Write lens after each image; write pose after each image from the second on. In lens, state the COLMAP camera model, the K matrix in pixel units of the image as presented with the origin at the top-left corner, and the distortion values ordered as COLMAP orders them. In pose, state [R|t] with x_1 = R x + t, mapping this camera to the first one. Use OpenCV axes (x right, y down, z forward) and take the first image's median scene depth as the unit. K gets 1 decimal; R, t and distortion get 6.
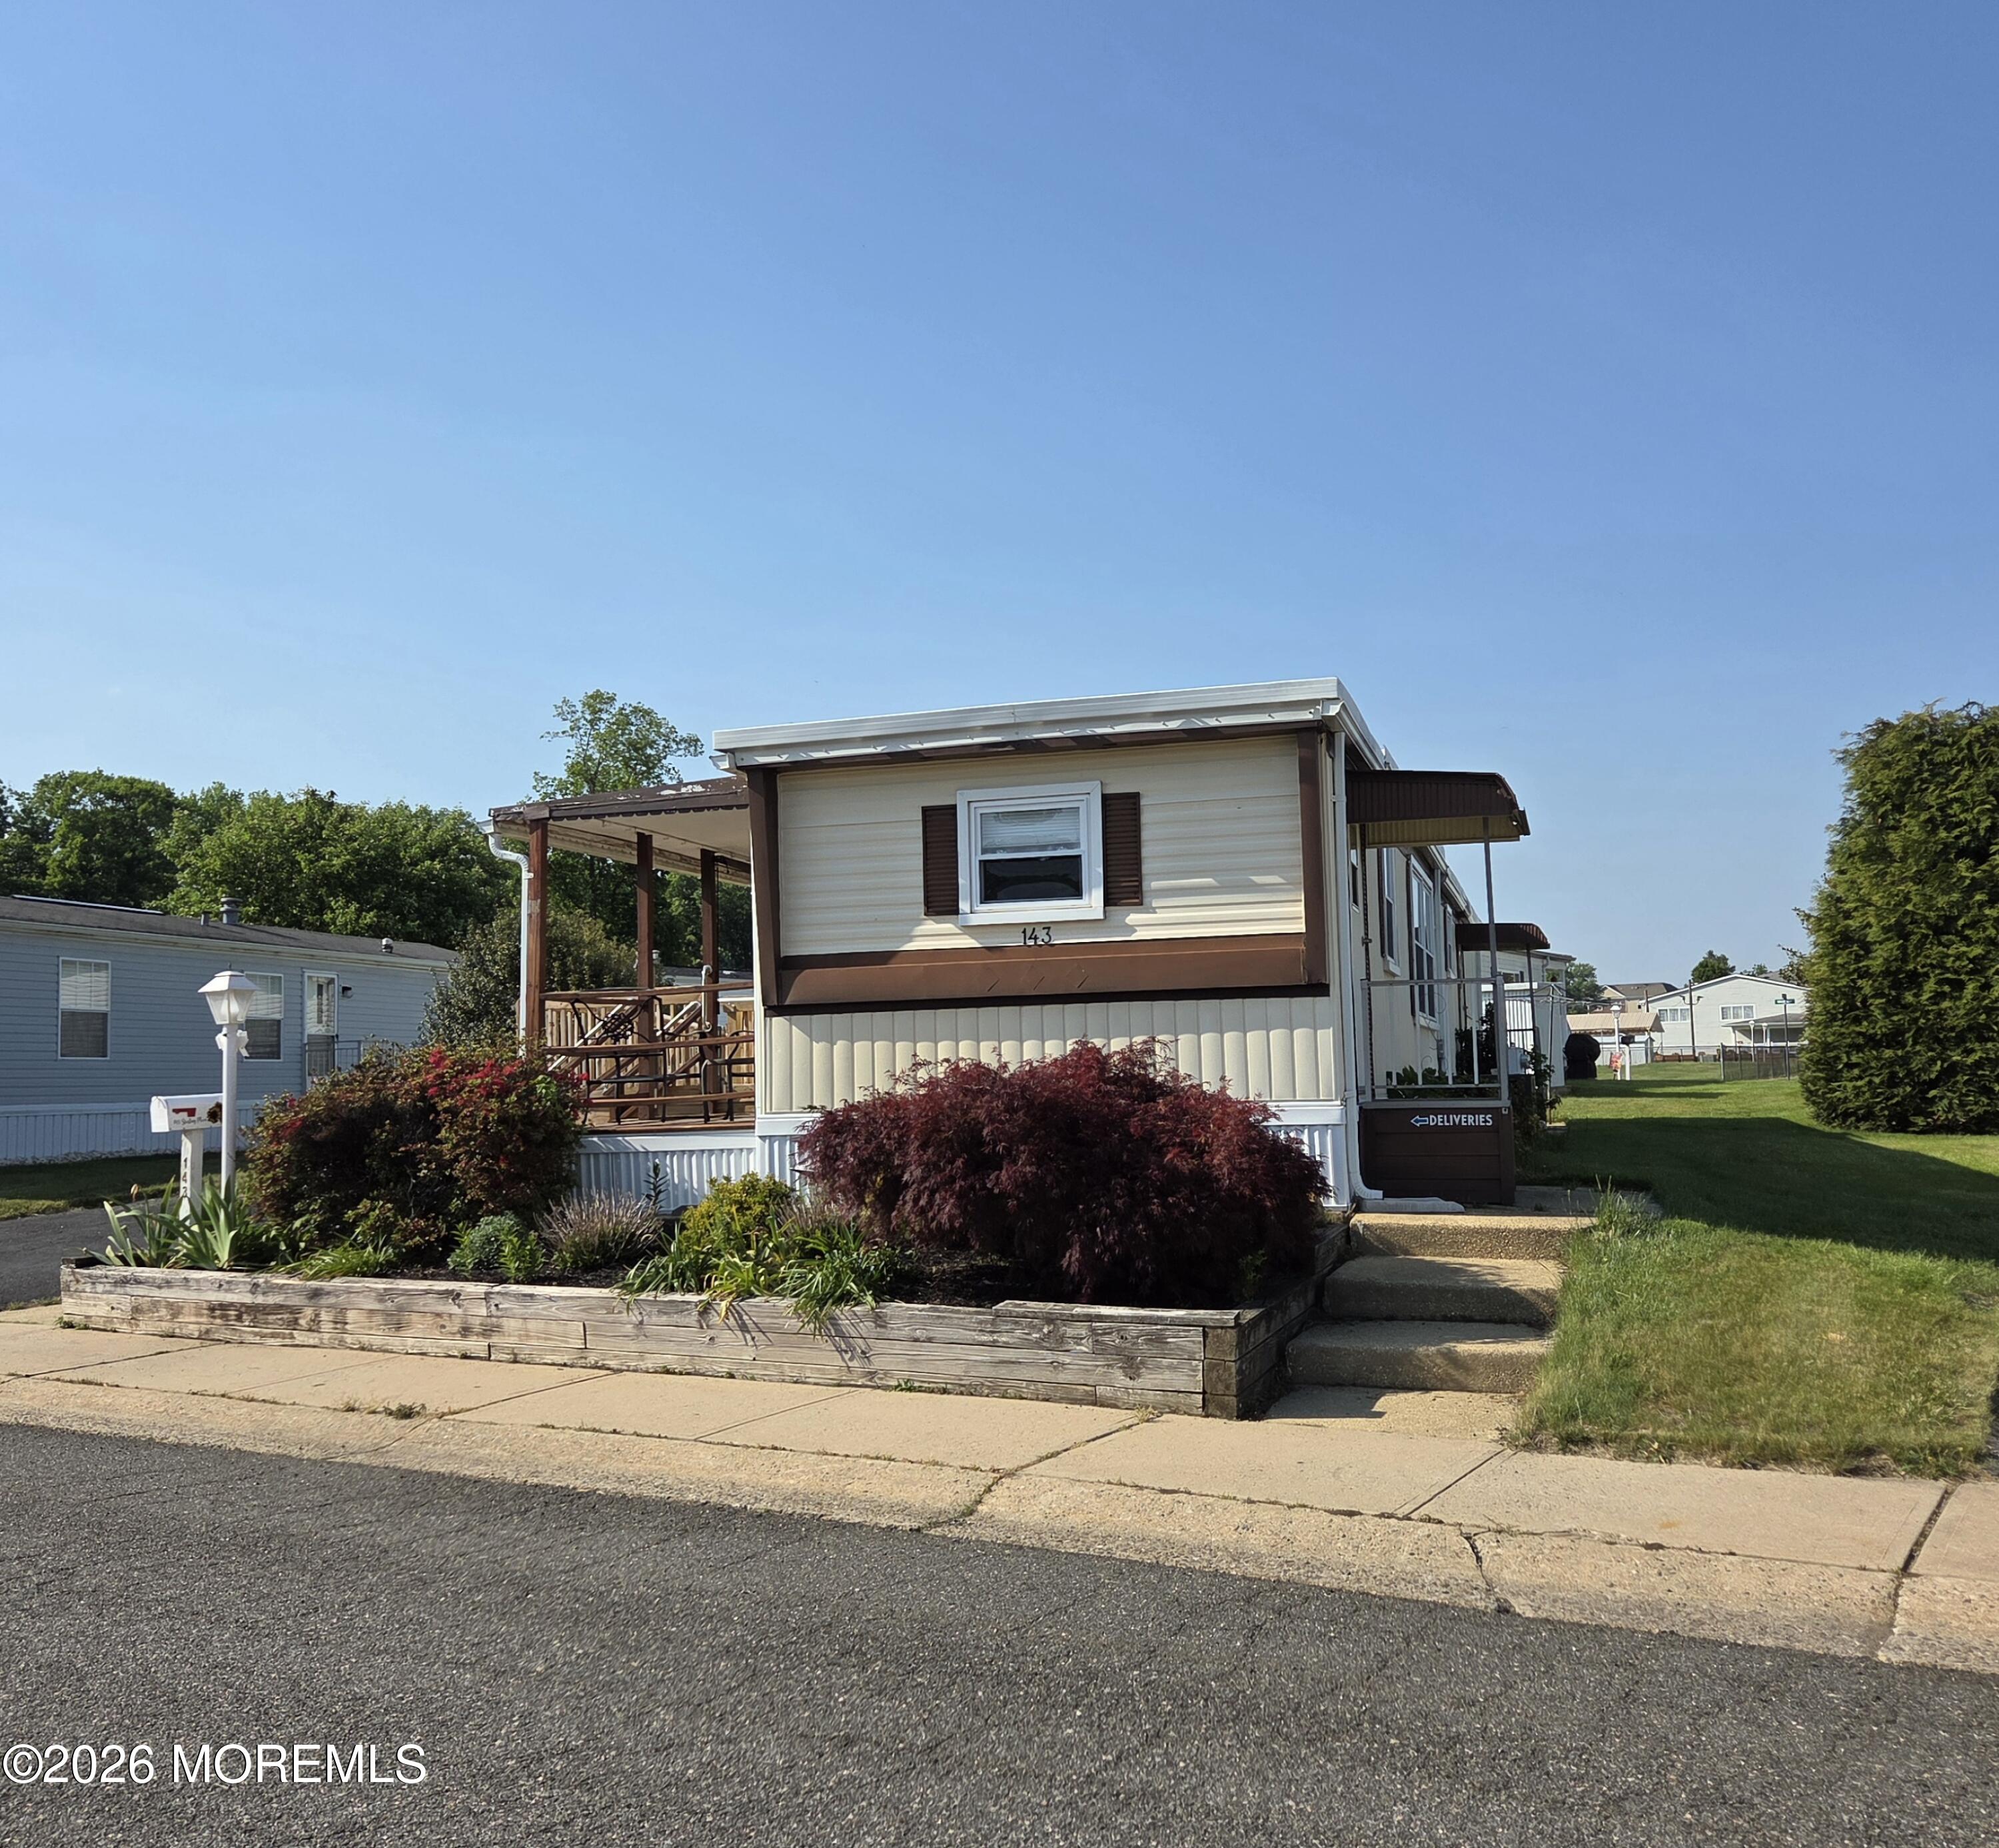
lens RADIAL K [[2038.8, 0, 999.5], [0, 2038.8, 924.0], [0, 0, 1]] dist [0.089879, -0.092153]
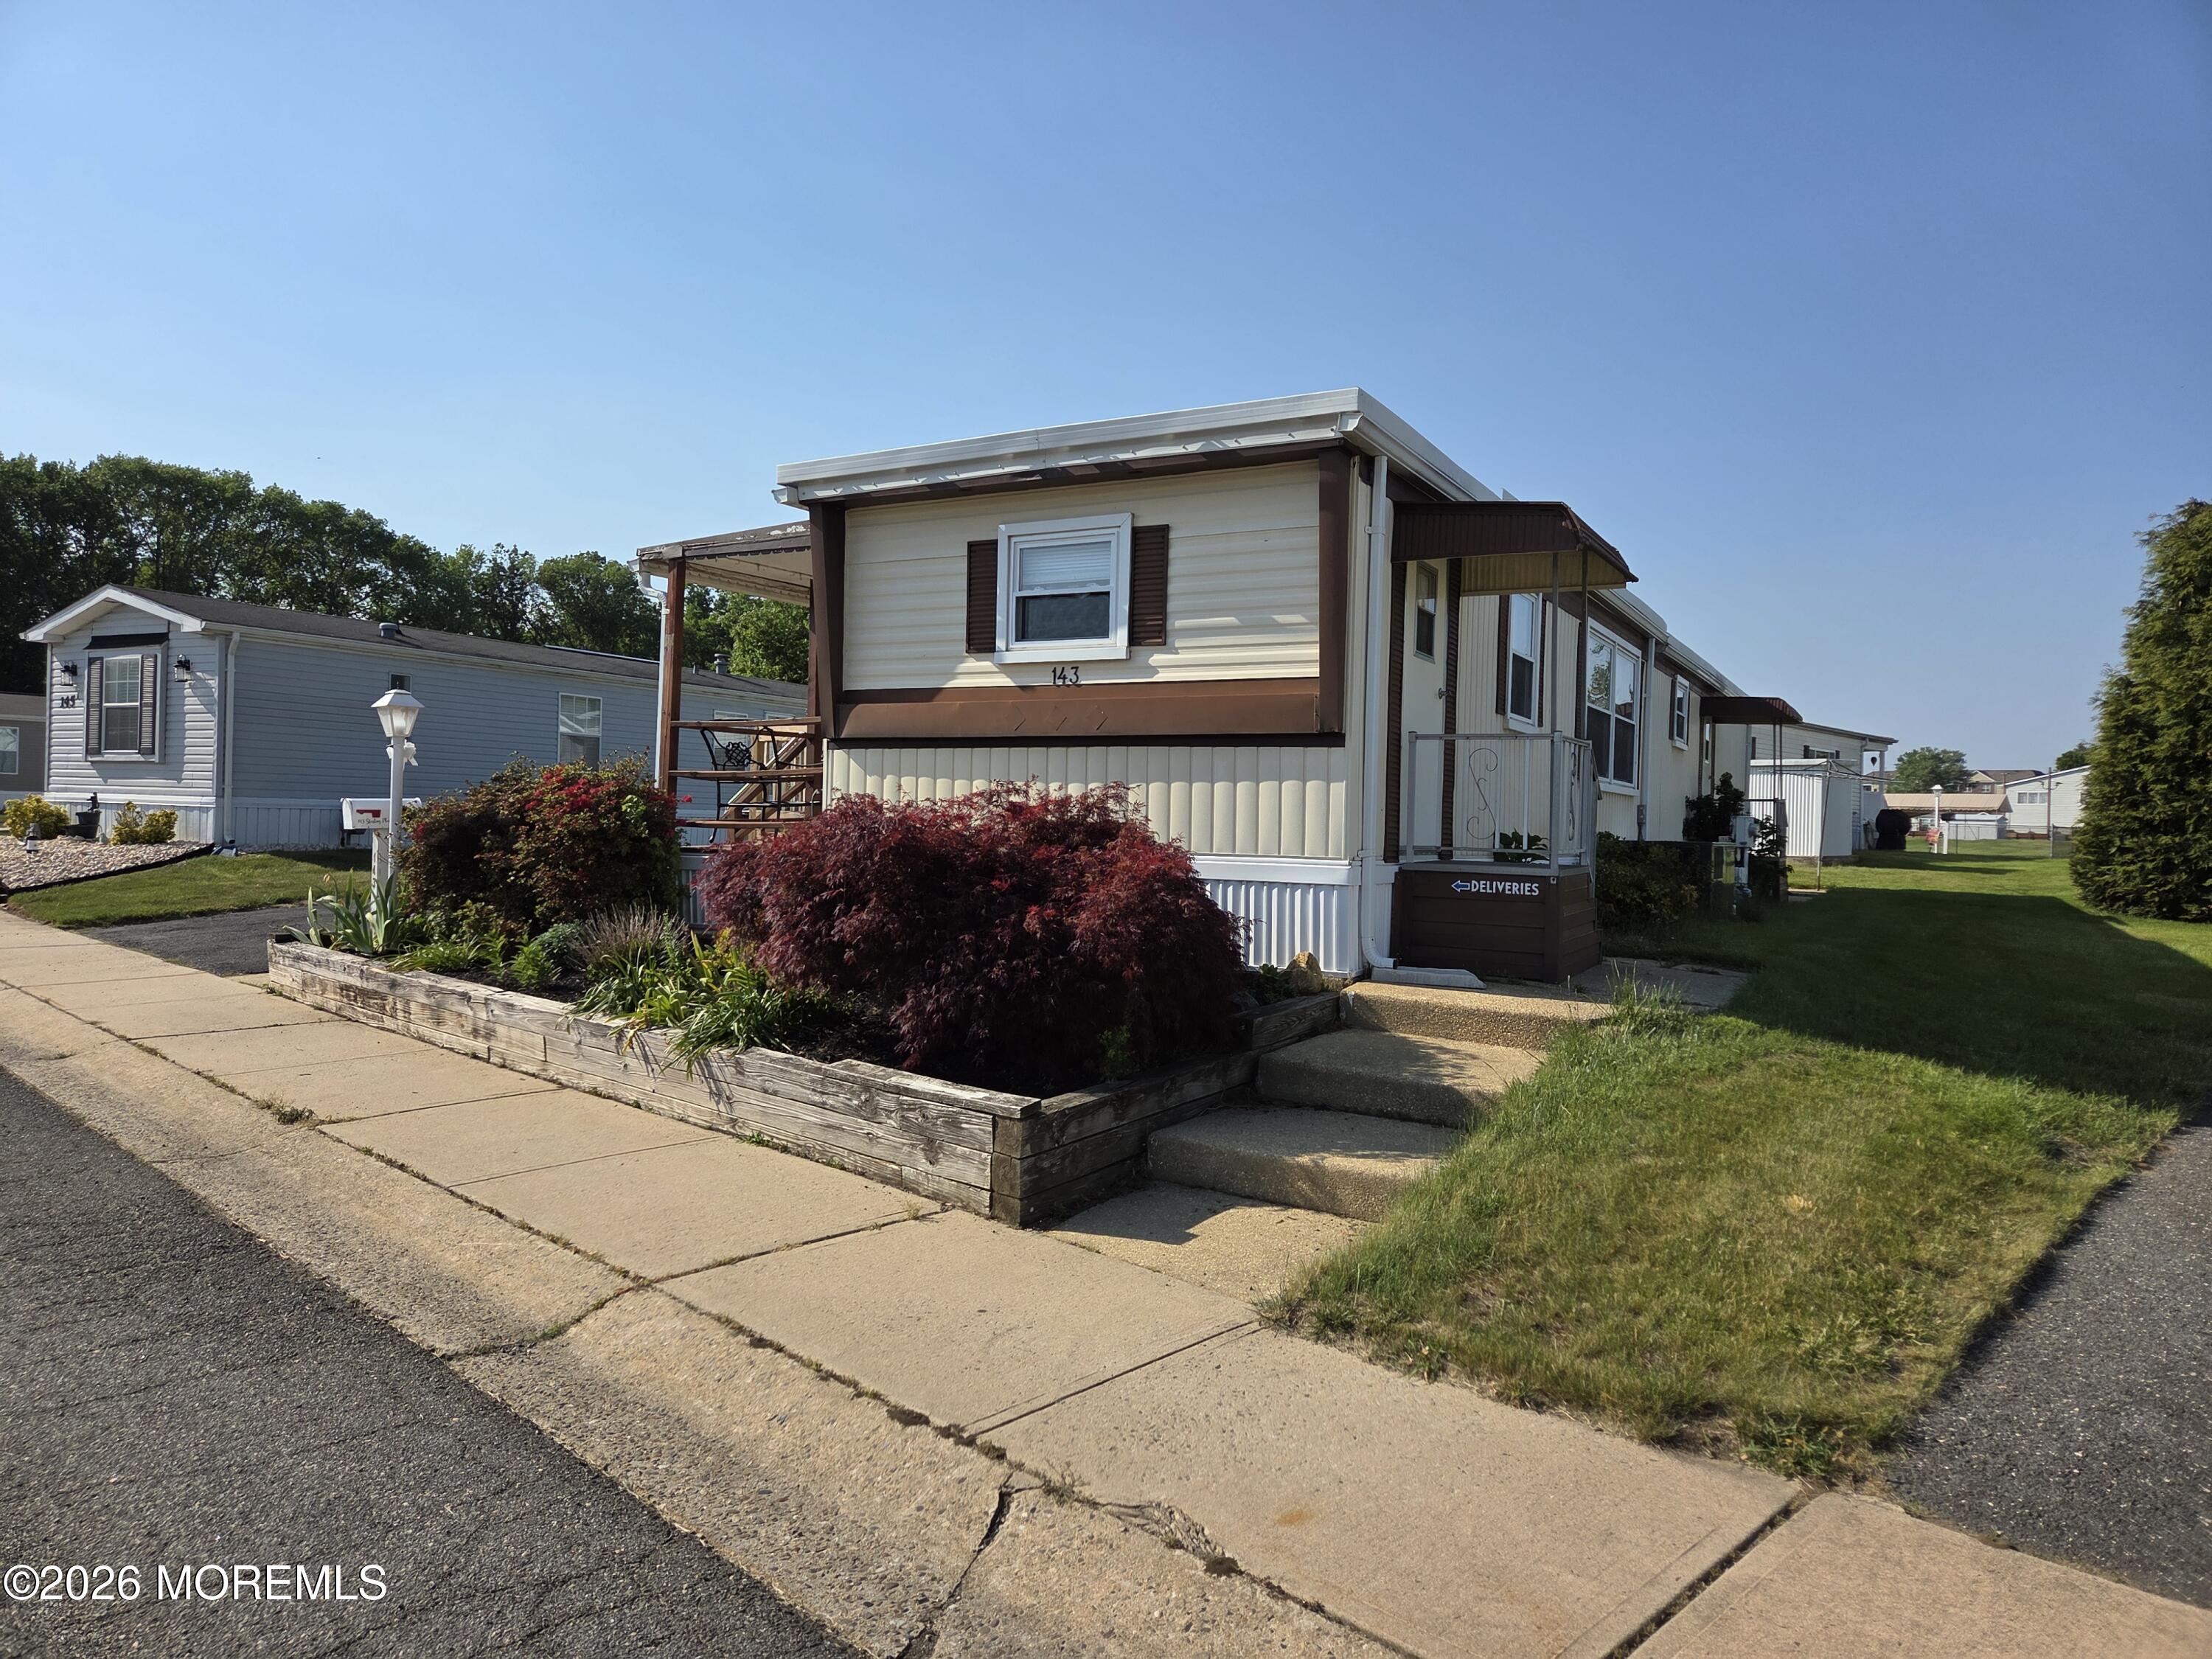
lens RADIAL K [[1513.1, 0, 1106.0], [0, 1513.1, 829.5], [0, 0, 1]] dist [0.085397, -0.076786]
pose [[0.969834, 0.049731, -0.238641, 0.214903], [-0.029676, 0.995774, 0.086909, 0.015724], [0.241955, -0.077206, 0.967211, 0.300658]]
